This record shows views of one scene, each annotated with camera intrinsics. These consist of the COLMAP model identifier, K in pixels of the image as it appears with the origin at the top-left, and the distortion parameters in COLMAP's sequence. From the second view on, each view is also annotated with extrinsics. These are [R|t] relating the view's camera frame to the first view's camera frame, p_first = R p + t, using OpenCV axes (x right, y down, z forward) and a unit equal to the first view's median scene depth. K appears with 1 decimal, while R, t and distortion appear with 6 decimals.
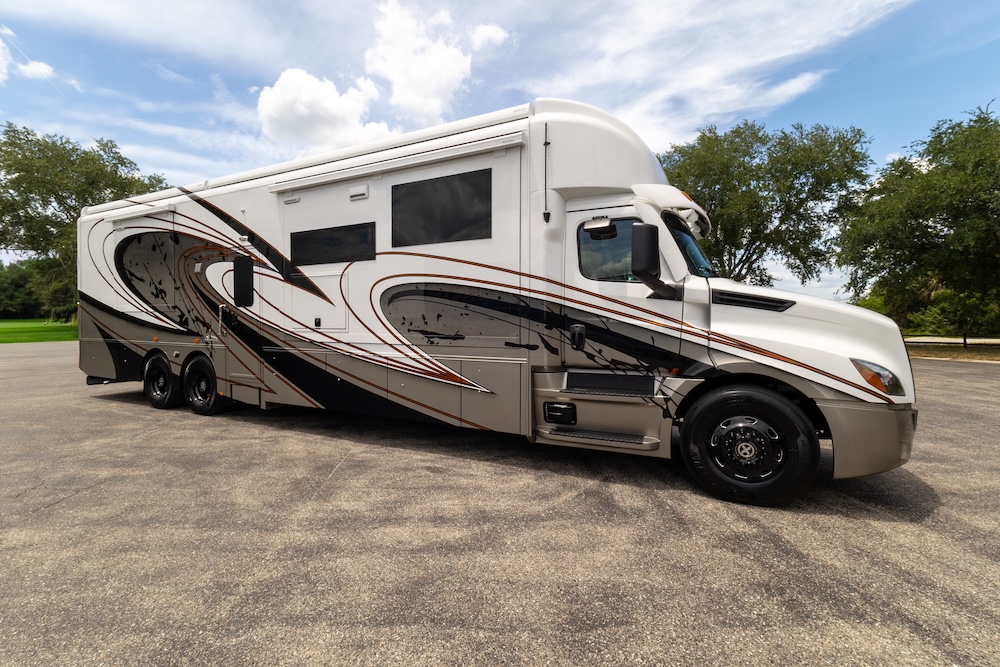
lens RADIAL K [[480.8, 0, 505.6], [0, 480.8, 322.0], [0, 0, 1]] dist [0.014088, -0.000474]
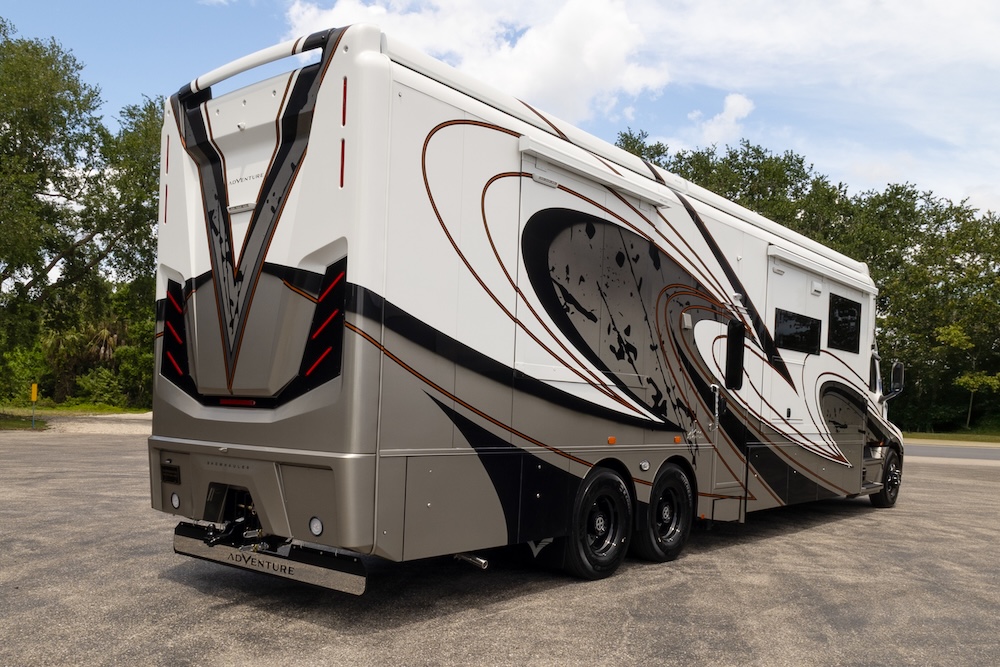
lens RADIAL K [[847.9, 0, 497.1], [0, 847.9, 398.0], [0, 0, 1]] dist [0.005777, 0.005290]
pose [[0.197250, 0.012829, 0.980269, -2.335544], [-0.034933, 0.999371, -0.006049, 0.001730], [-0.979731, -0.033051, 0.197574, 1.368645]]
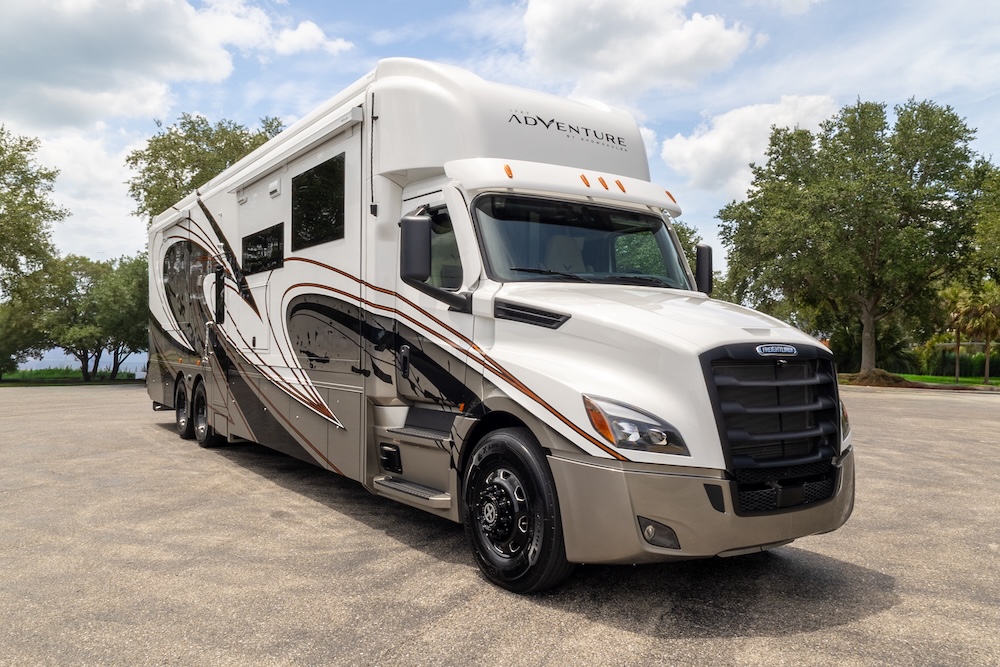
lens RADIAL K [[832.2, 0, 498.0], [0, 832.2, 346.8], [0, 0, 1]] dist [0.008253, 0.003747]
pose [[0.872341, 0.010925, -0.488776, 0.790556], [-0.012918, 0.999916, -0.000706, 0.005835], [0.488727, 0.006930, 0.872409, -0.085249]]
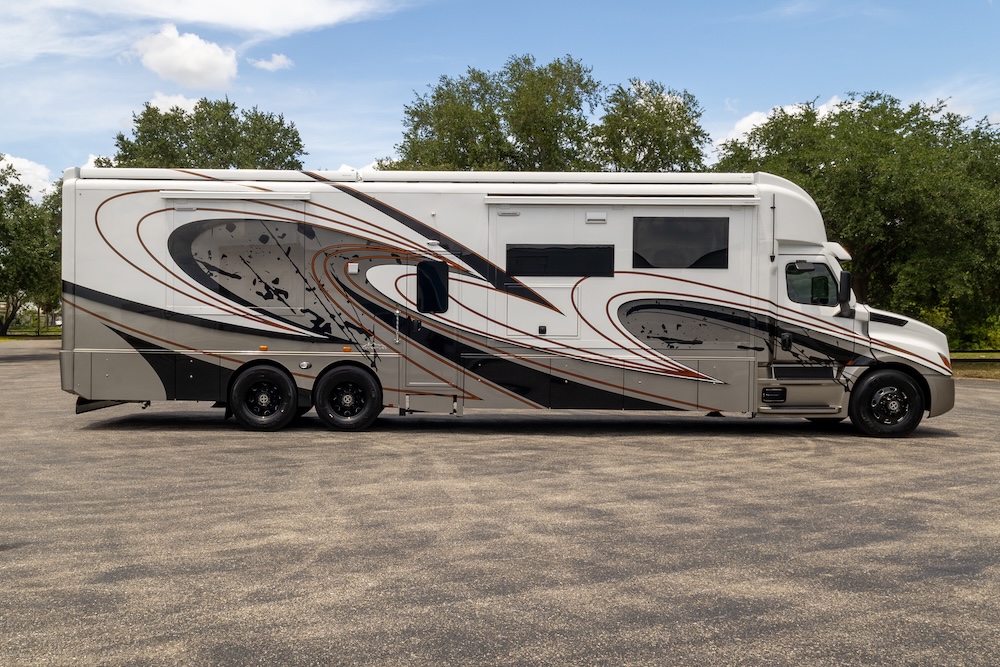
lens RADIAL K [[860.2, 0, 502.0], [0, 860.2, 319.3], [0, 0, 1]] dist [-0.002942, 0.005647]
pose [[0.875378, 0.011686, 0.483297, -1.565746], [-0.007132, 0.999911, -0.011261, -0.000837], [-0.483386, 0.006411, 0.875384, -0.723211]]
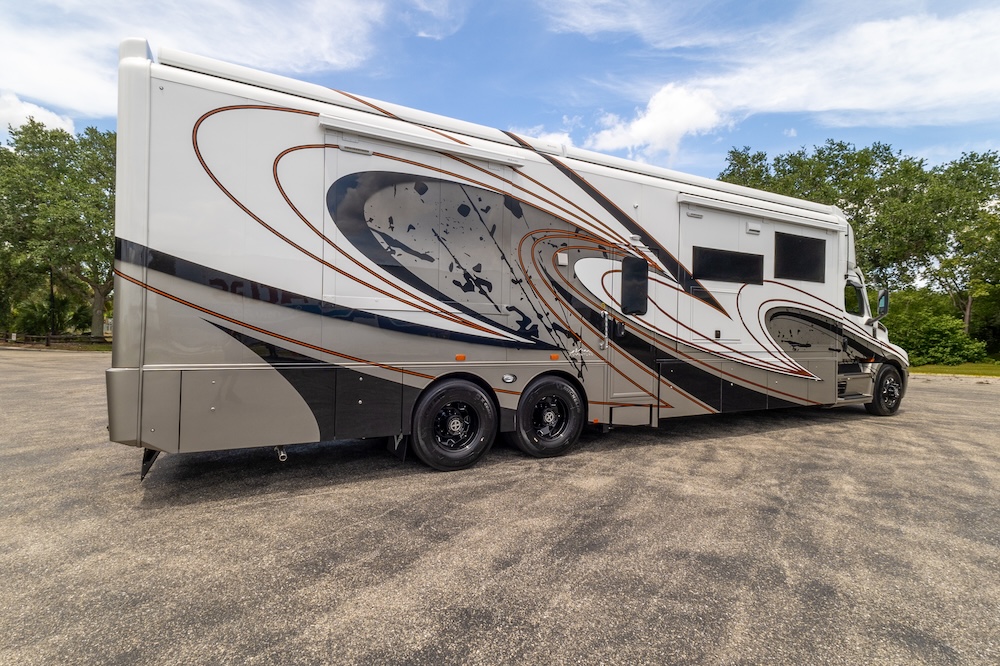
lens RADIAL K [[480.8, 0, 505.6], [0, 480.8, 321.5], [0, 0, 1]] dist [0.014088, -0.000474]
pose [[0.553461, 0.025315, 0.832490, -1.744528], [-0.015802, 0.999677, -0.019893, 0.001290], [-0.832725, -0.002146, 0.553683, 0.887337]]
